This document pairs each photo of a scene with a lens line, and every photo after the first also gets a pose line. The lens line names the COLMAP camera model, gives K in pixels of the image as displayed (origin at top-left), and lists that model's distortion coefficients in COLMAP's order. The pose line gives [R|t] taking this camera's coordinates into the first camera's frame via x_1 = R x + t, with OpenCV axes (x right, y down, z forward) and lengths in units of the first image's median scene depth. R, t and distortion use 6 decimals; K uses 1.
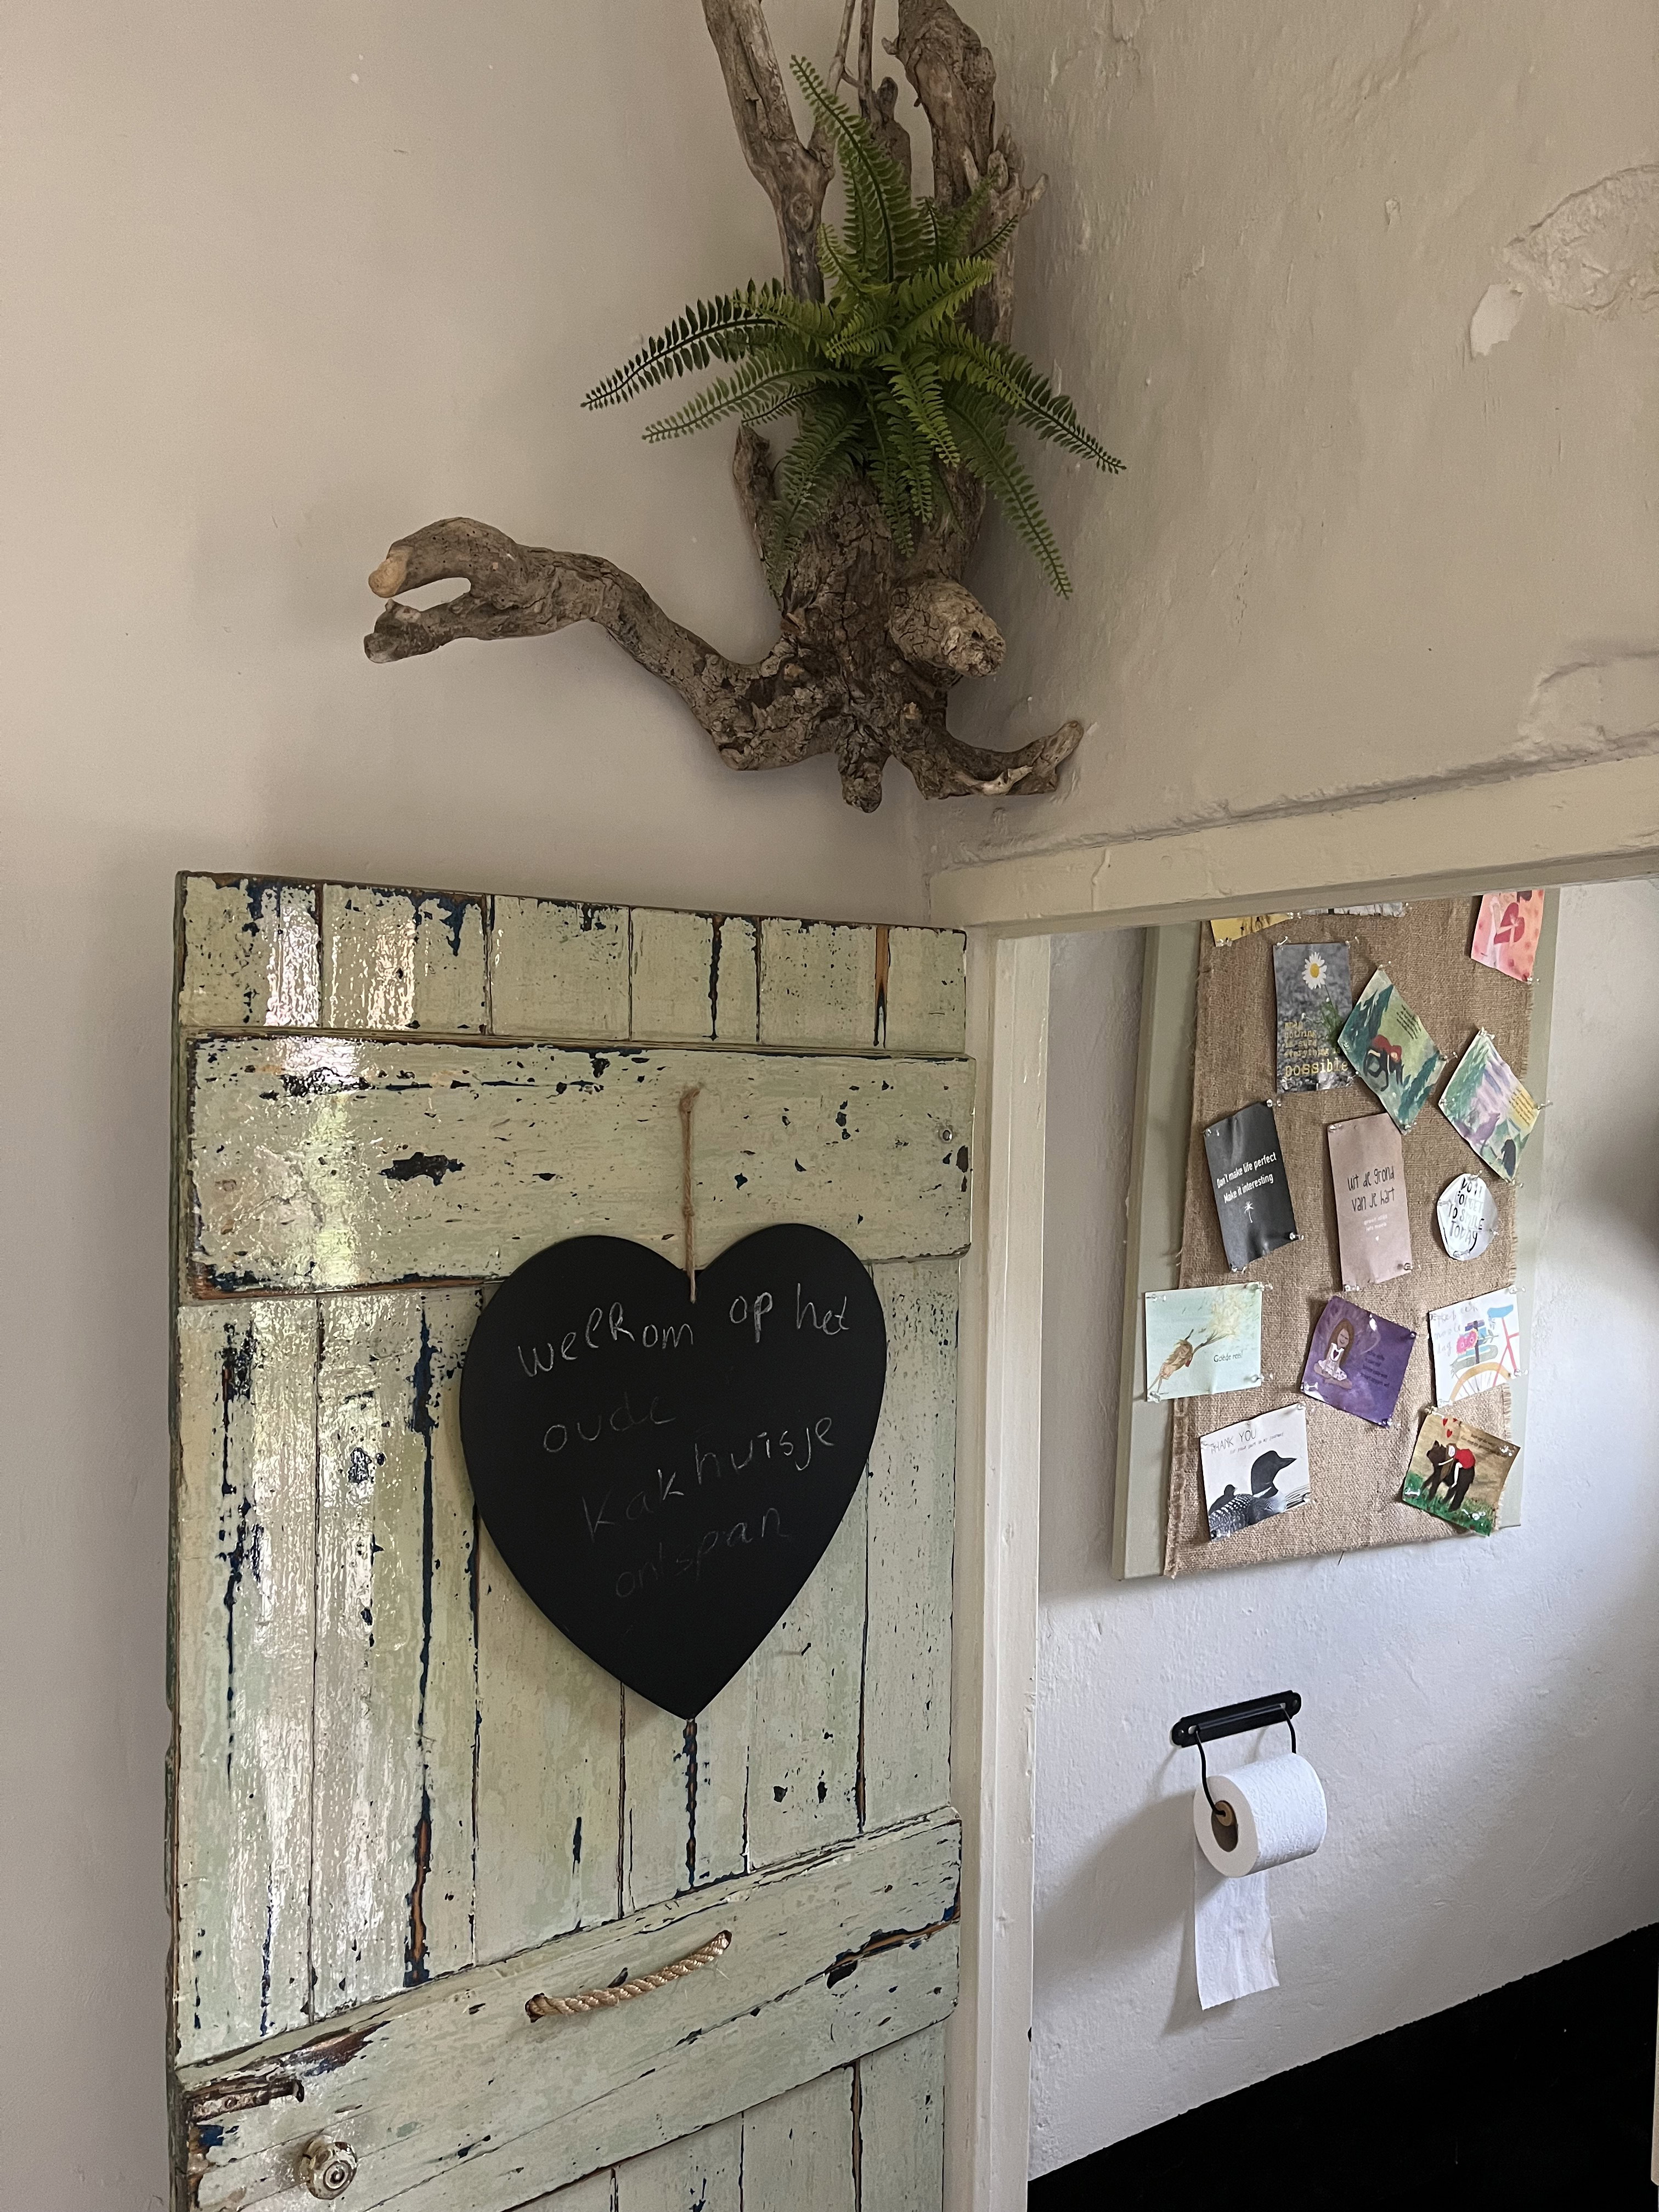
lens RADIAL K [[1673.8, 0, 826.1], [0, 1673.8, 1120.1], [0, 0, 1]] dist [0.064515, -0.076812]
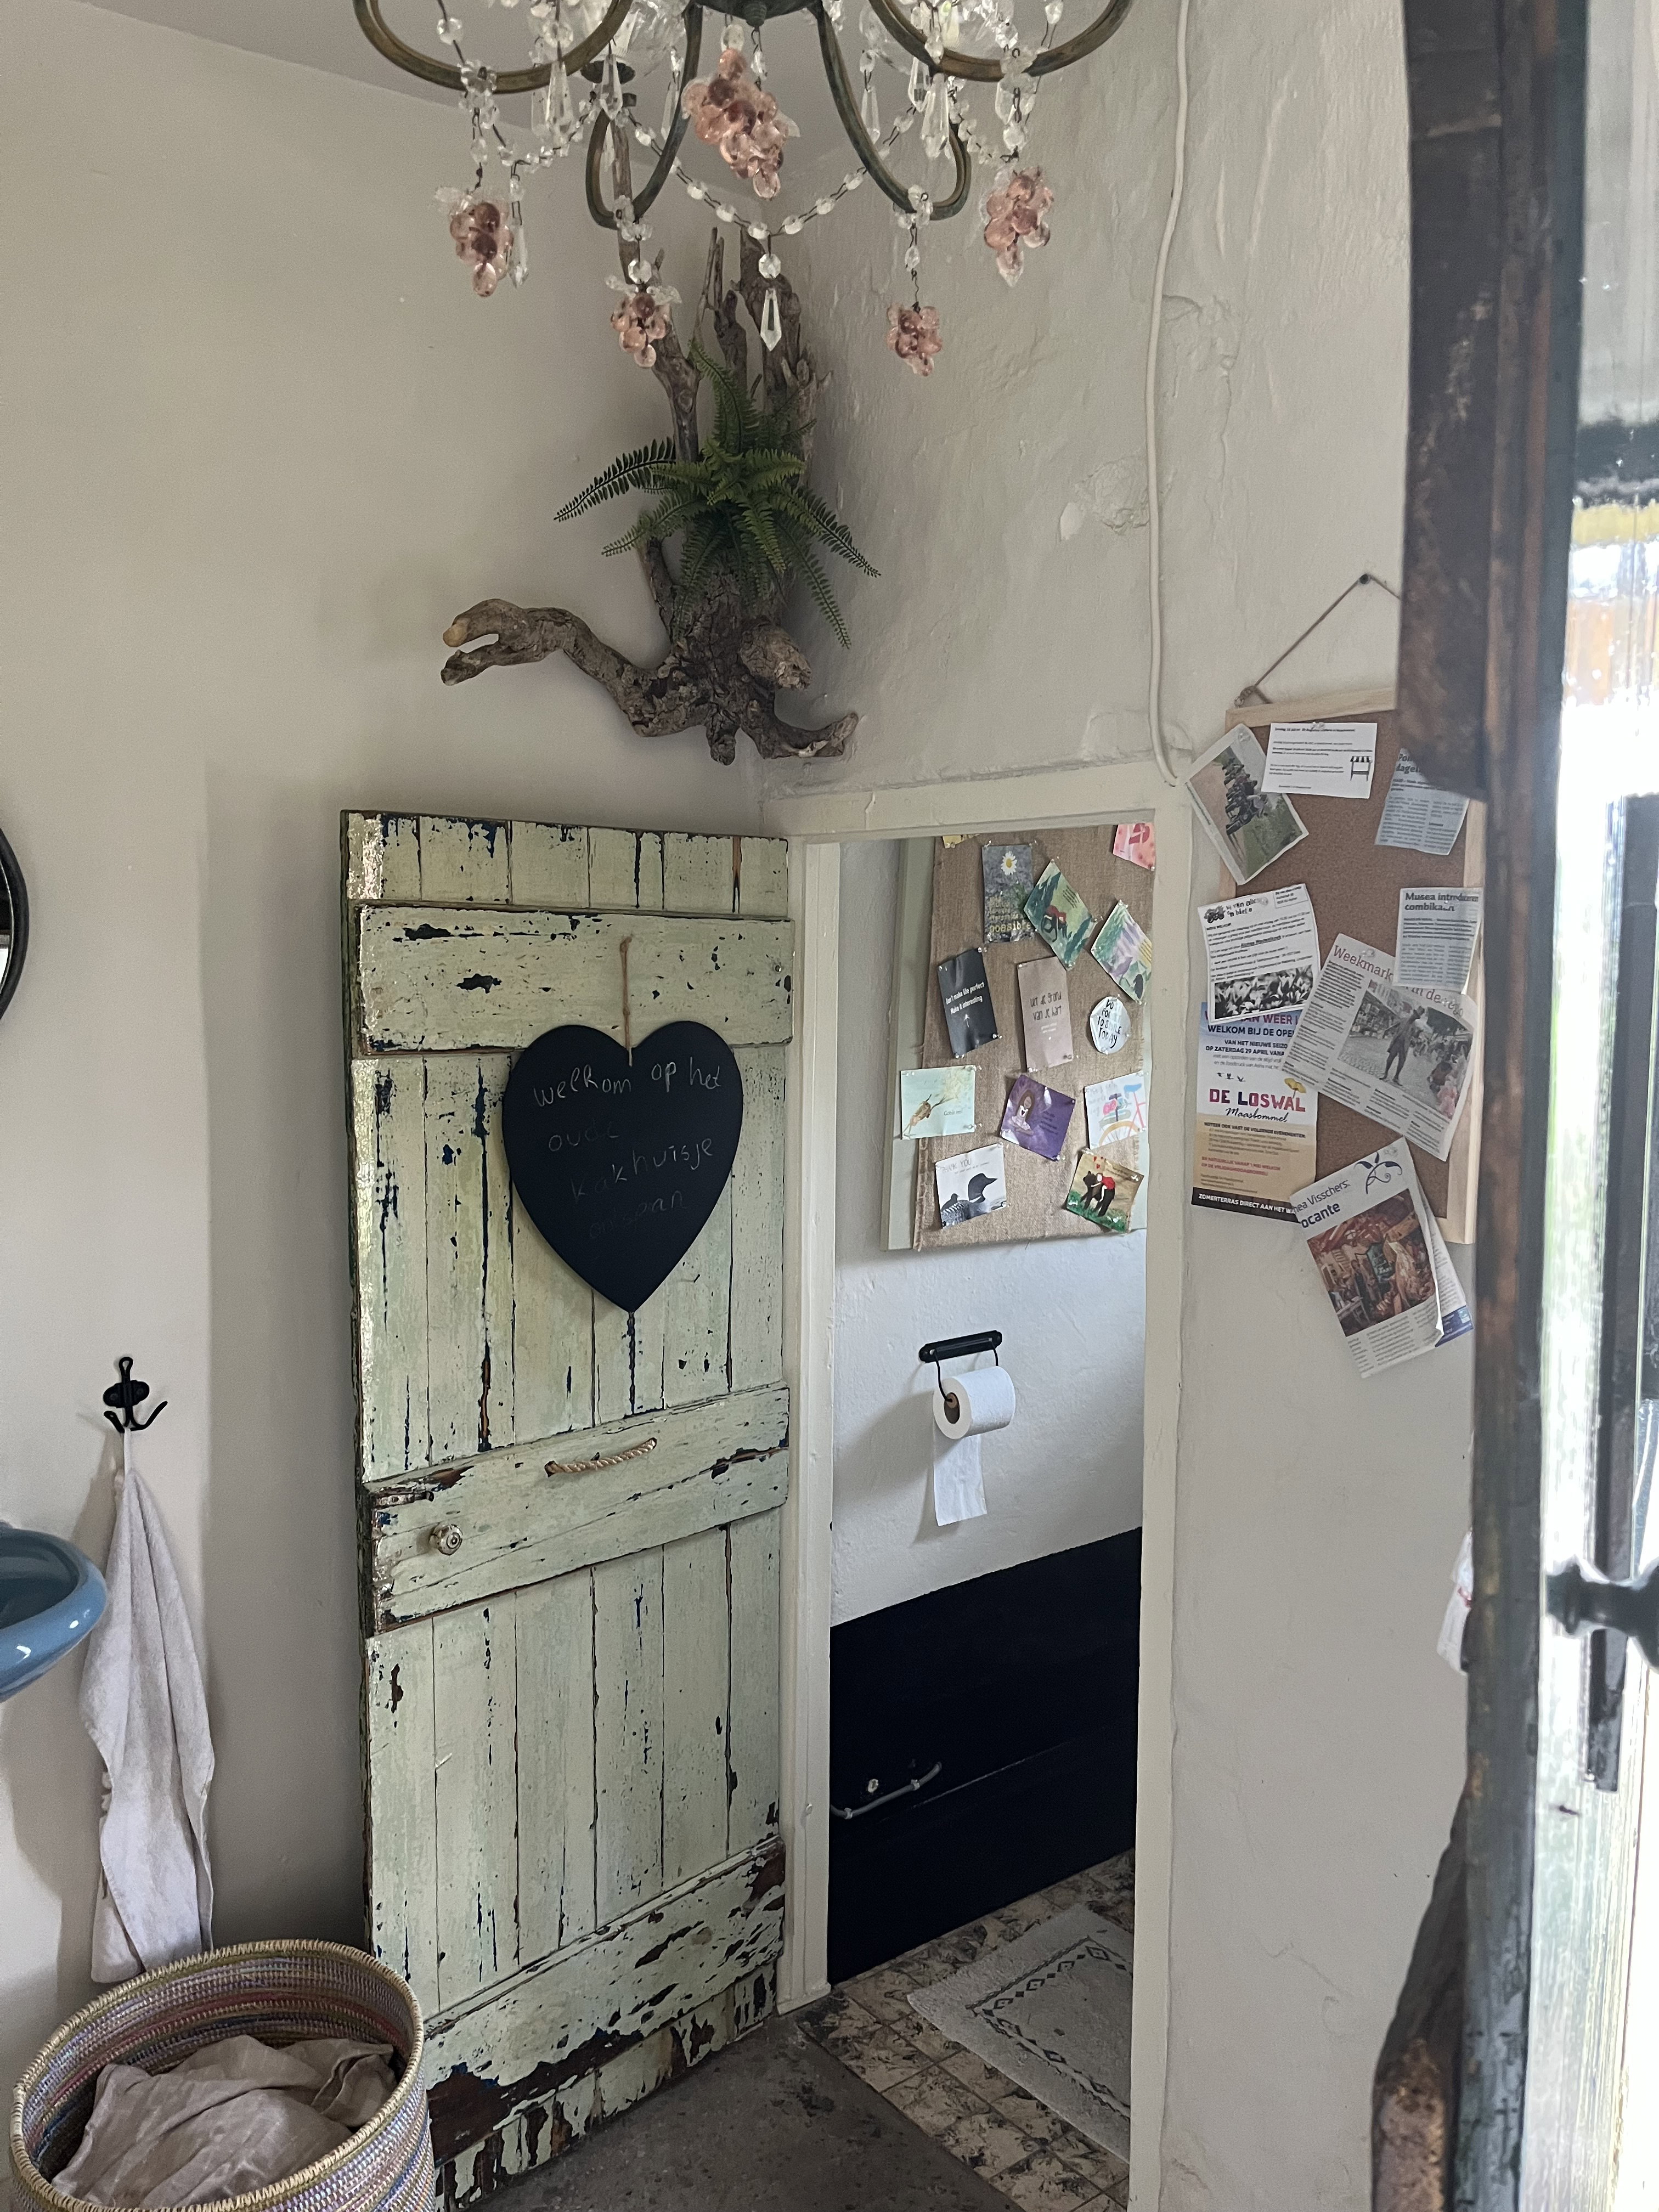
lens RADIAL K [[1682.3, 0, 843.7], [0, 1682.3, 1104.1], [0, 0, 1]] dist [0.079299, -0.100580]
pose [[0.990488, -0.016962, 0.136551, -0.094508], [0.007894, 0.997743, 0.066679, 0.034724], [-0.137374, -0.064966, 0.988386, -0.663094]]
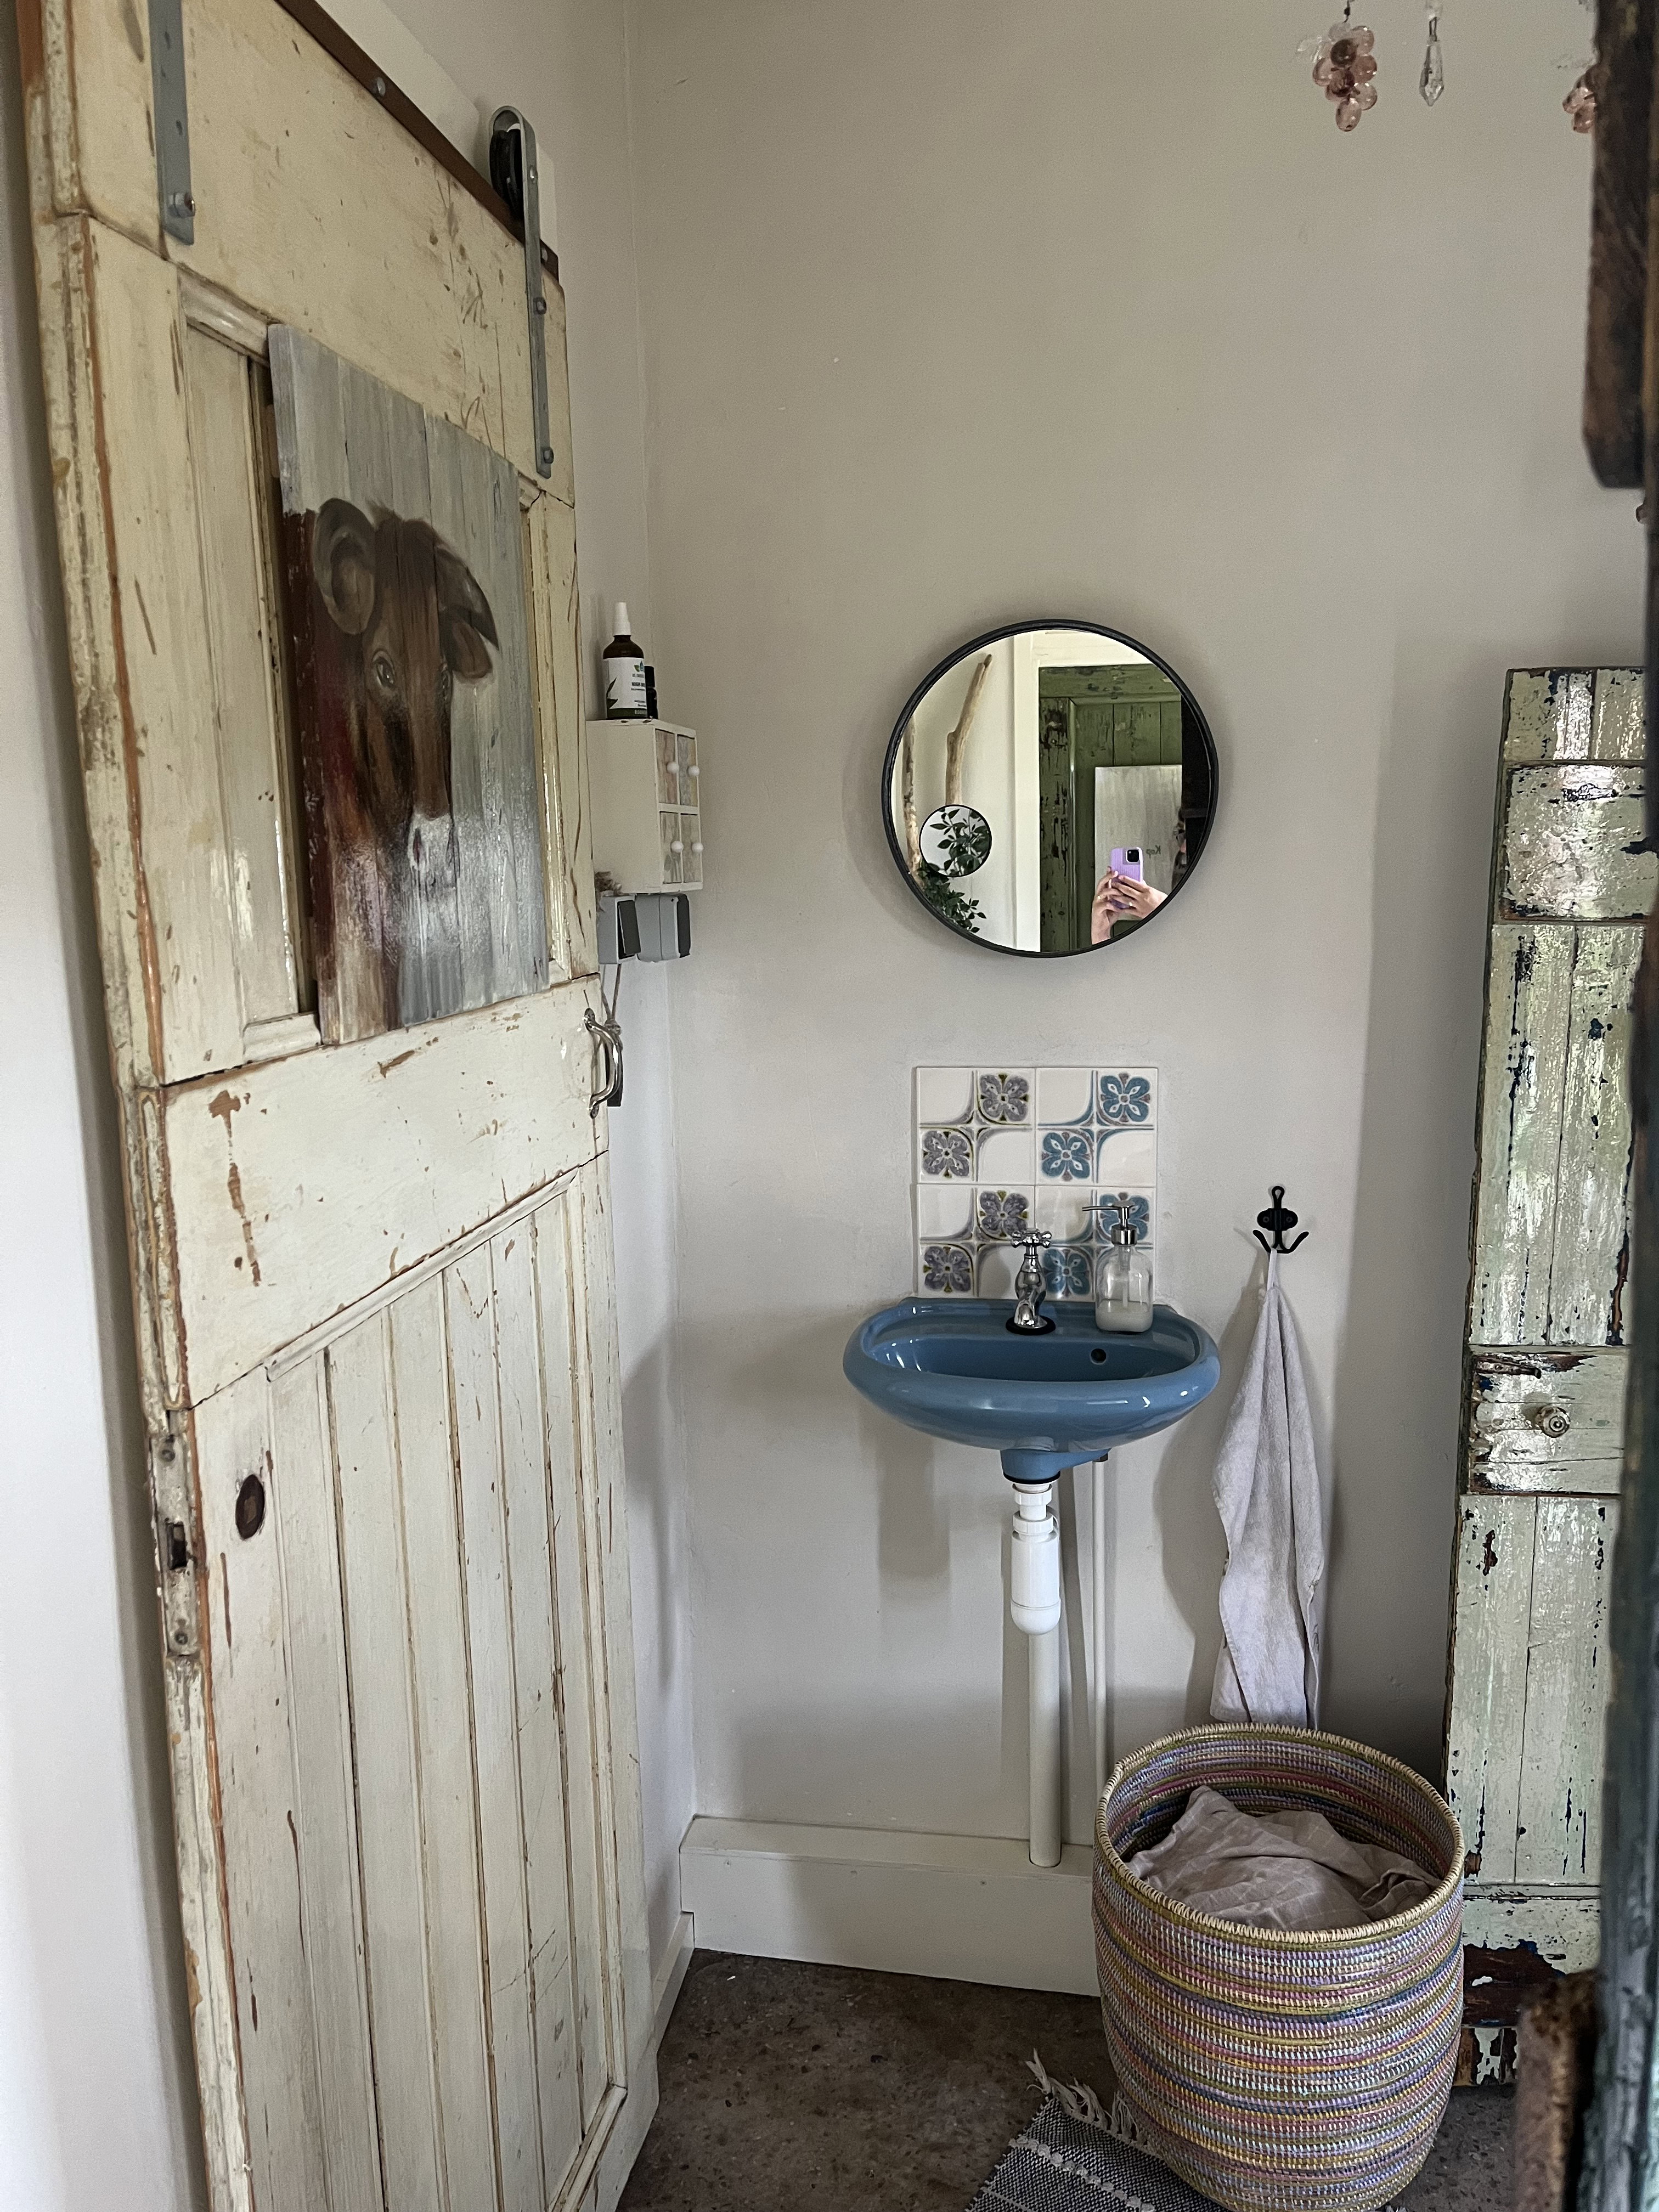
lens RADIAL K [[1682.3, 0, 843.7], [0, 1682.3, 1104.1], [0, 0, 1]] dist [0.079299, -0.100580]
pose [[0.763447, 0.088373, -0.639796, 0.201347], [-0.010143, 0.992113, 0.124935, 0.066412], [0.645791, -0.088892, 0.758322, -0.643001]]
